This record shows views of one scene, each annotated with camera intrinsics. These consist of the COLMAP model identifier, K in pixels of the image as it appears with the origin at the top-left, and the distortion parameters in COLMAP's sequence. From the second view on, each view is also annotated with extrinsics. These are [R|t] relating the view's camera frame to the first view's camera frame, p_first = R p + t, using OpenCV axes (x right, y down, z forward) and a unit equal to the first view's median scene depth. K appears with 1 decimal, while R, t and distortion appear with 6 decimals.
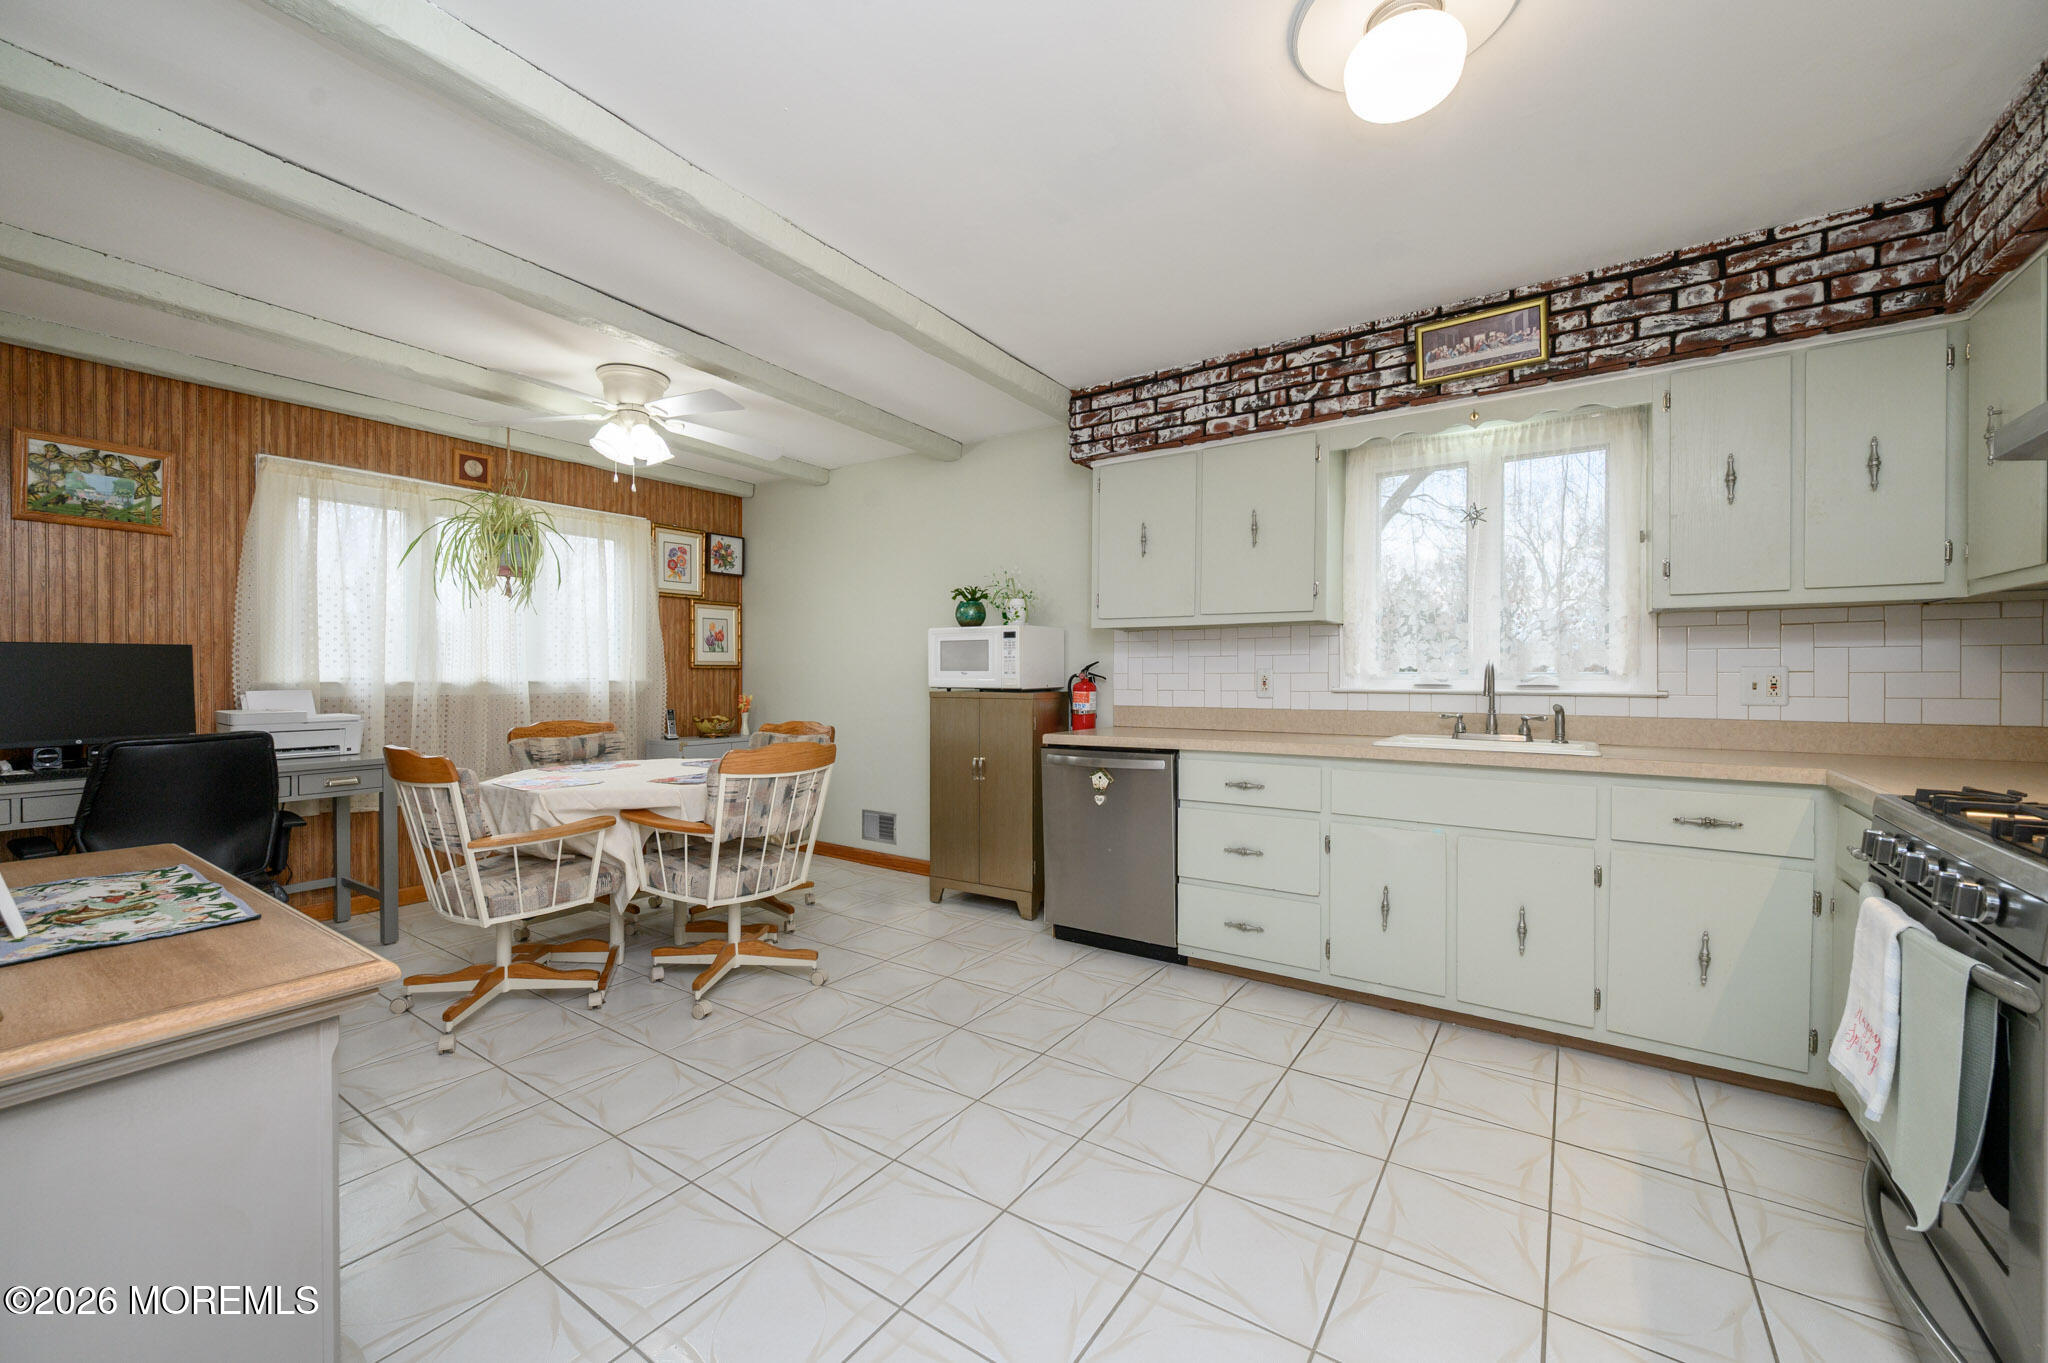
lens RADIAL K [[807.7, 0, 1023.7], [0, 807.7, 681.3], [0, 0, 1]] dist [0.001188, -0.000093]
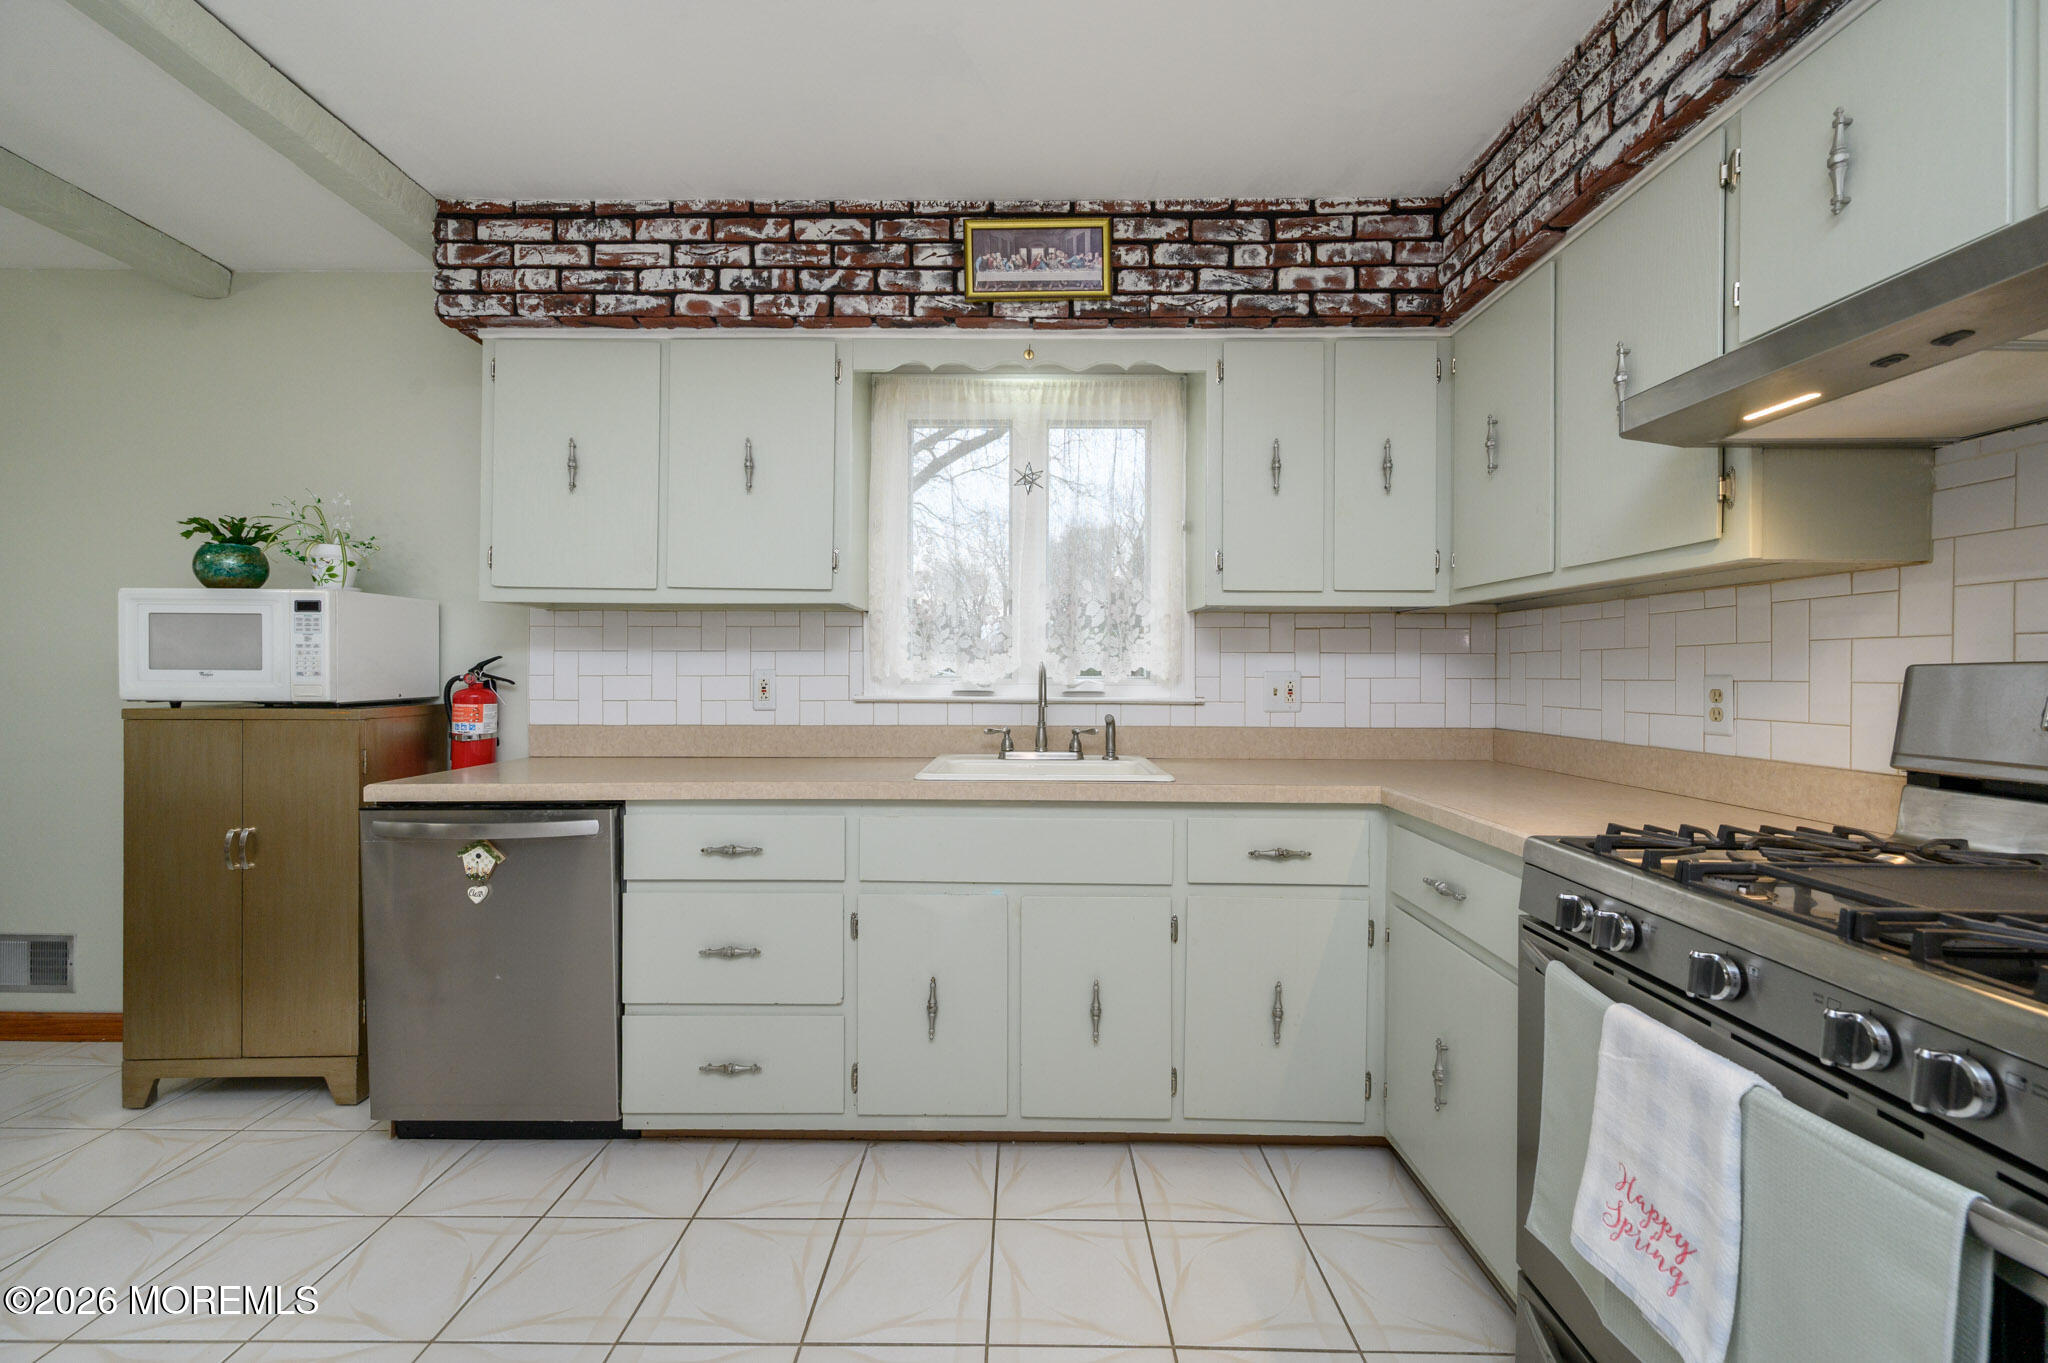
lens RADIAL K [[807.7, 0, 1010.3], [0, 807.7, 674.1], [0, 0, 1]] dist [0.001188, -0.000093]
pose [[0.830504, 0.003411, 0.557002, 0.088641], [0.000148, 0.999980, -0.006346, -0.007731], [-0.557012, 0.005353, 0.830487, 0.307189]]
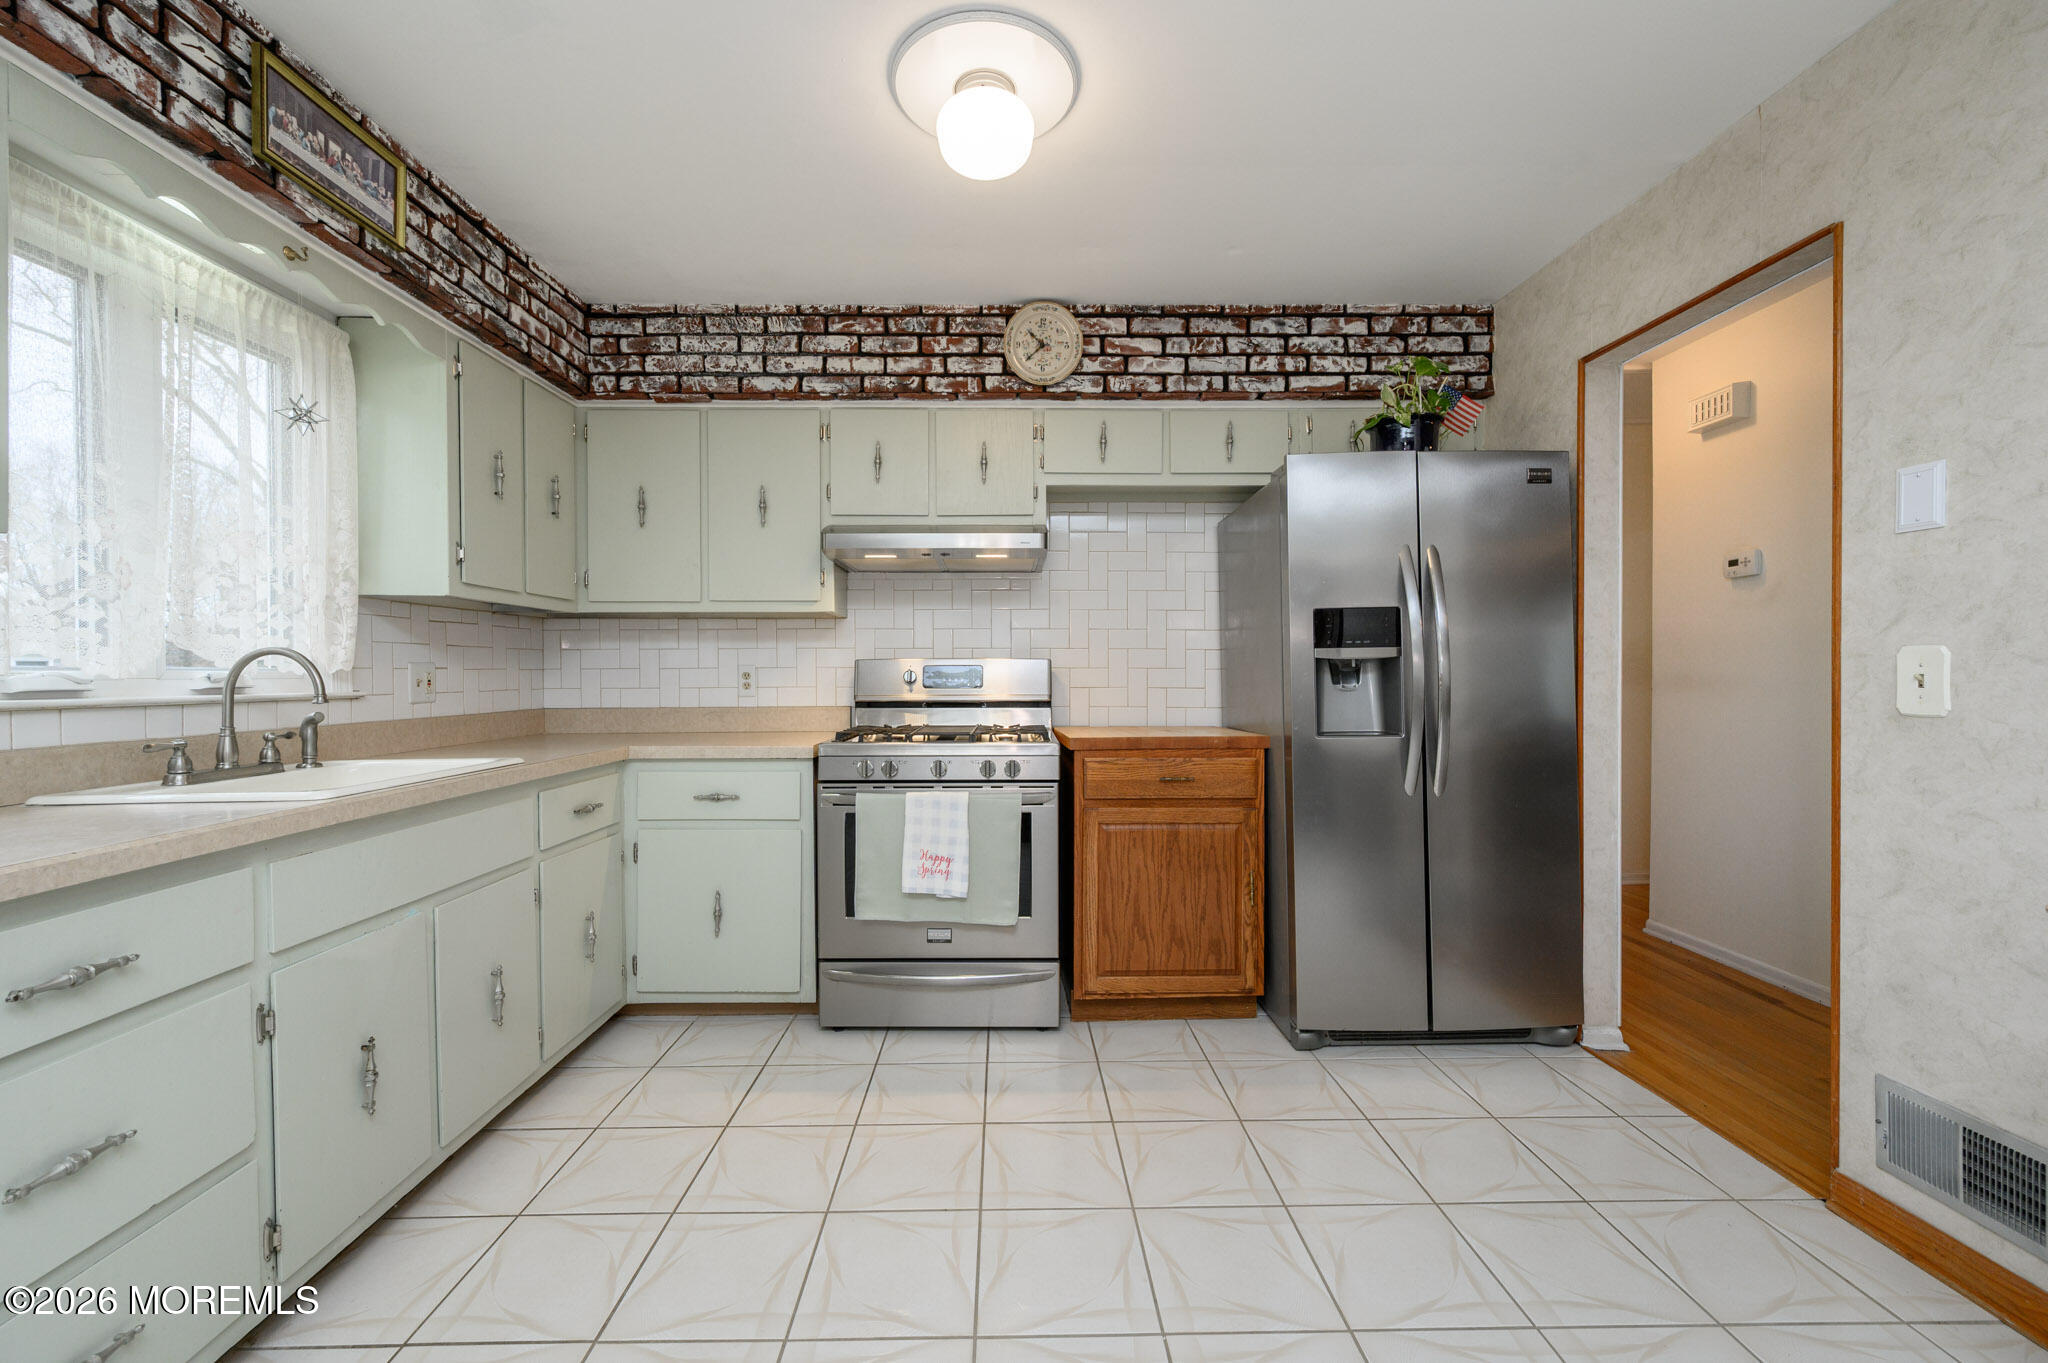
lens RADIAL K [[807.7, 0, 1031.2], [0, 807.7, 672.7], [0, 0, 1]] dist [0.001188, -0.000093]
pose [[-0.592381, 0.002304, 0.805655, -0.241174], [0.013375, 0.999886, 0.006976, -0.002924], [-0.805547, 0.014908, -0.592344, 0.795146]]
